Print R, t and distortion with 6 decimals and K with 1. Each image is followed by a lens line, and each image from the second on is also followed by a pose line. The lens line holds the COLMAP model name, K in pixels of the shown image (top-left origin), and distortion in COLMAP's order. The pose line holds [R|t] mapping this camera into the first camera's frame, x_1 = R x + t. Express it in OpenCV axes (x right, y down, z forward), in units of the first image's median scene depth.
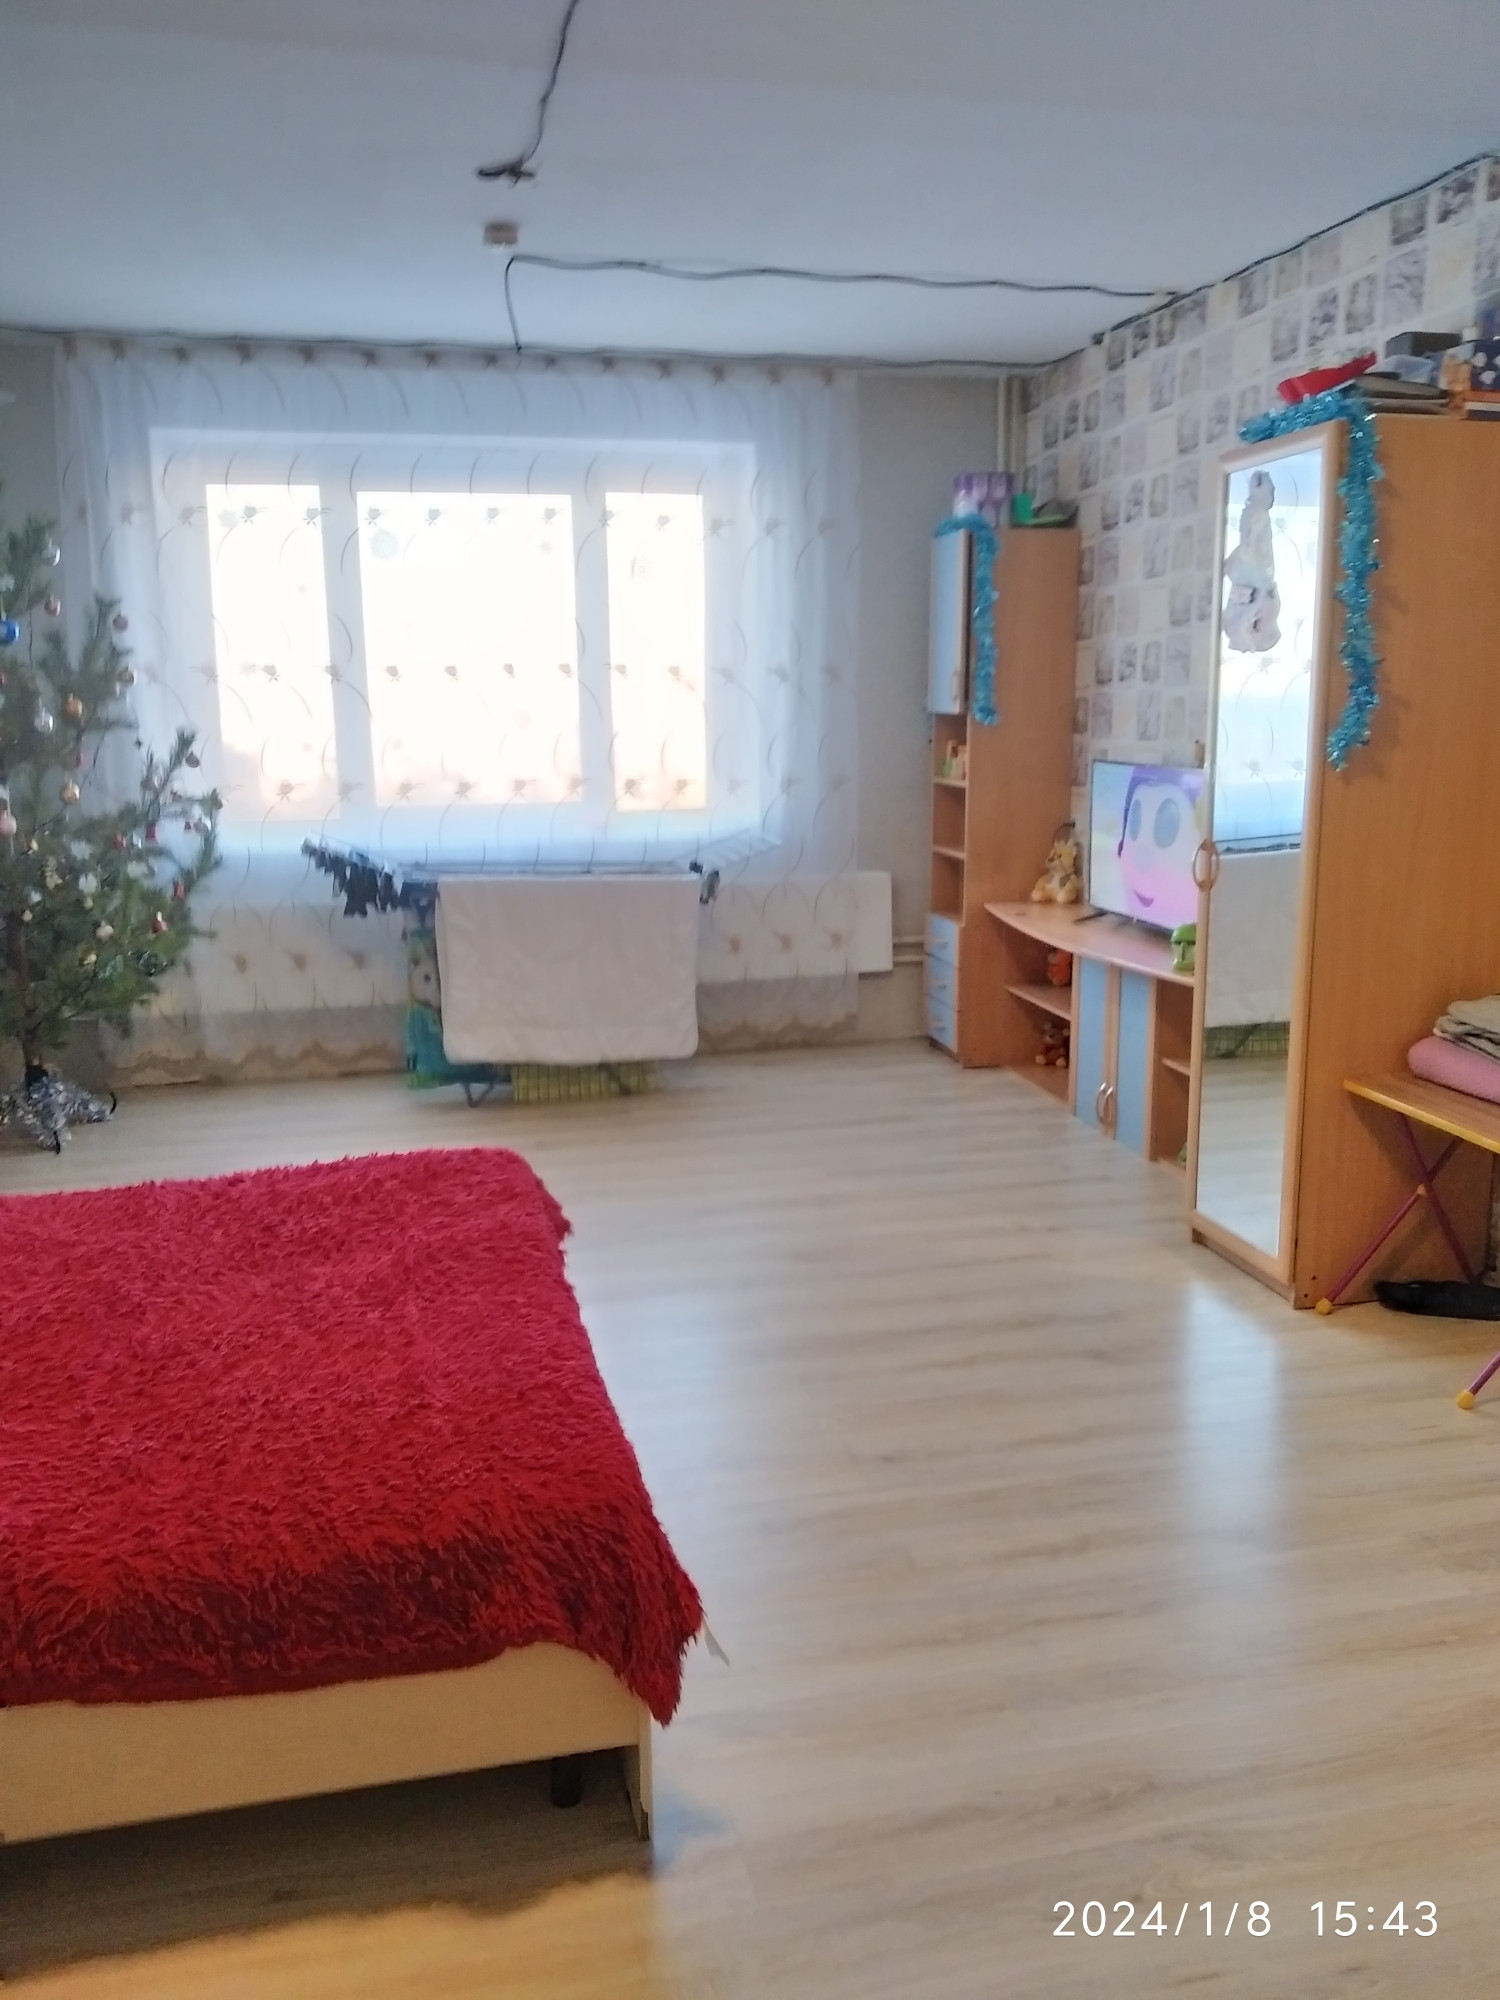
lens RADIAL K [[1546.3, 0, 765.5], [0, 1546.3, 1002.5], [0, 0, 1]] dist [-0.007733, 0.003652]
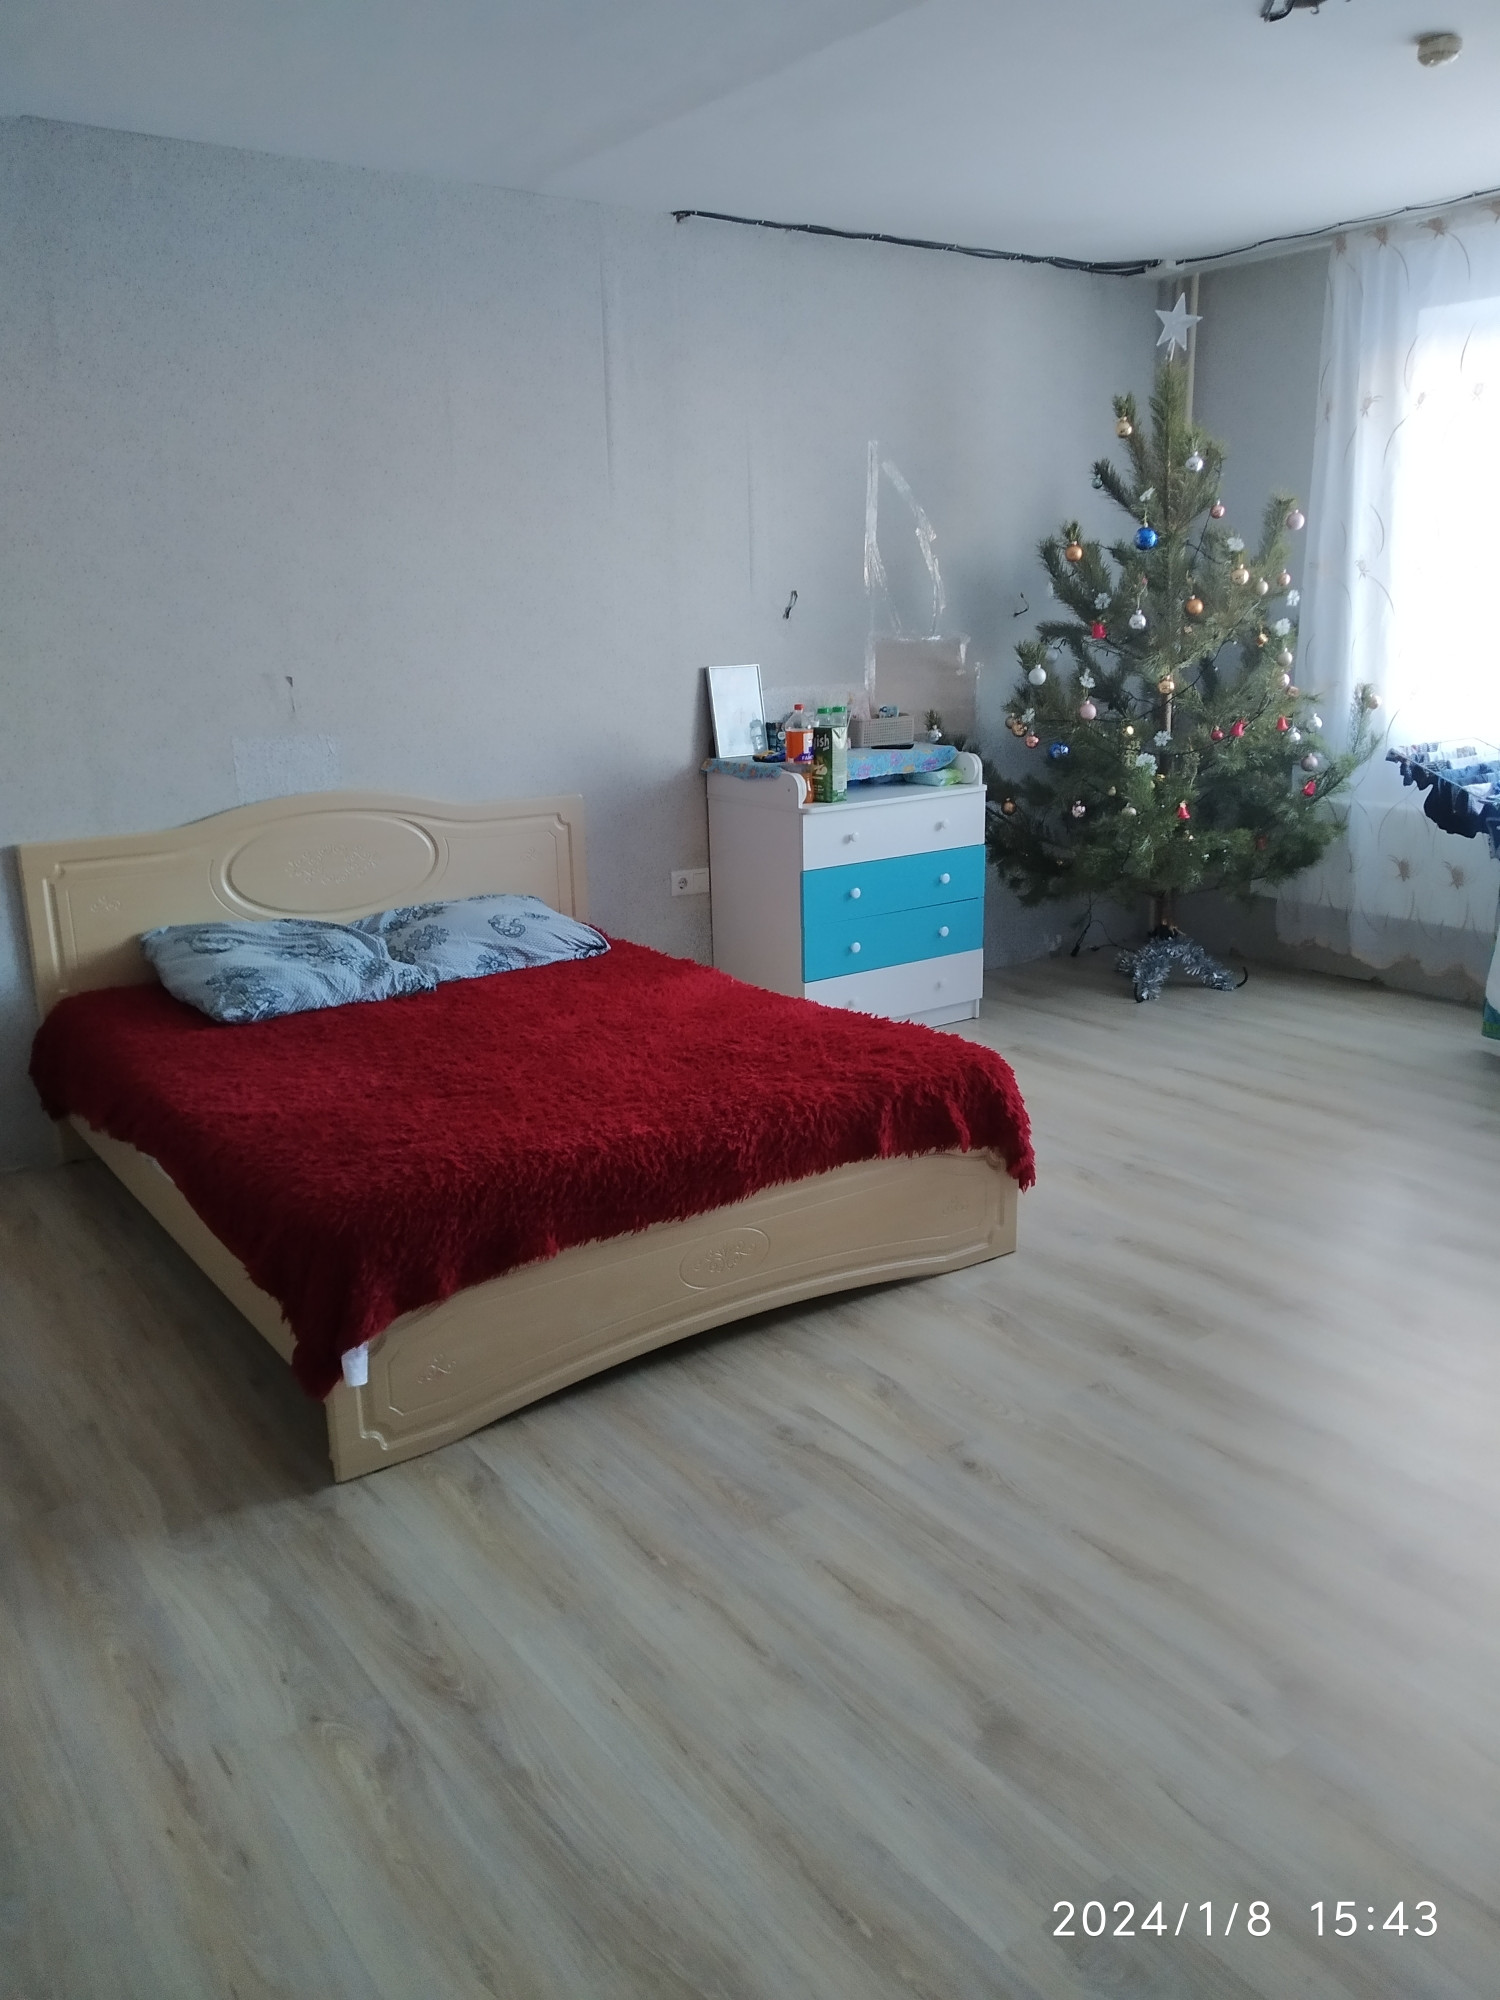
lens RADIAL K [[1546.3, 0, 766.7], [0, 1546.3, 994.0], [0, 0, 1]] dist [-0.007733, 0.003652]
pose [[0.388815, 0.225919, -0.893187, 0.483036], [-0.157129, 0.971526, 0.177333, -0.072612], [0.907818, 0.071396, 0.413242, 0.303615]]
